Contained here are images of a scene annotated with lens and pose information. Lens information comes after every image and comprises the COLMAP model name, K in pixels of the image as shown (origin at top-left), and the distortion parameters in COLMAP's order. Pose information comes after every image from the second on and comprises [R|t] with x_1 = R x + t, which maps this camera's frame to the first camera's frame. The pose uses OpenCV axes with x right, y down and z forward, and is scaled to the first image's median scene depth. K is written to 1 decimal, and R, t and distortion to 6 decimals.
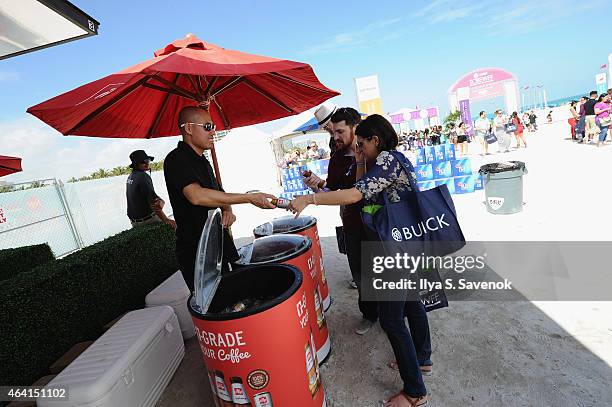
lens RADIAL K [[312.6, 0, 306.0], [0, 312.6, 203.5], [0, 0, 1]] dist [-0.017085, -0.000347]
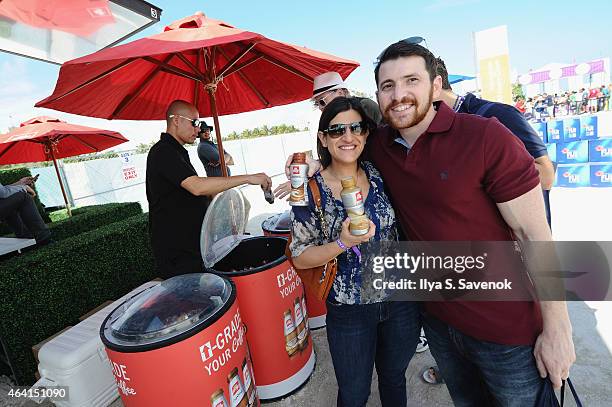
lens RADIAL K [[301.3, 0, 287.1], [0, 301.3, 189.1], [0, 0, 1]] dist [-0.015117, -0.000469]
pose [[0.916973, 0.091157, -0.388395, 0.343803], [-0.063041, 0.994422, 0.084559, -0.128686], [0.393936, -0.053054, 0.917605, 0.302756]]
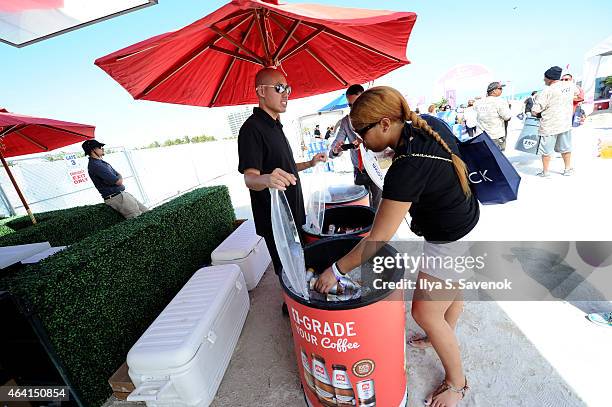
lens RADIAL K [[240.9, 0, 306.0], [0, 240.9, 203.5], [0, 0, 1]] dist [-0.023794, -0.000282]
pose [[0.999079, 0.034181, -0.025935, -0.232963], [-0.030522, 0.991006, 0.130291, -0.003052], [0.030155, -0.129380, 0.991136, 0.258089]]
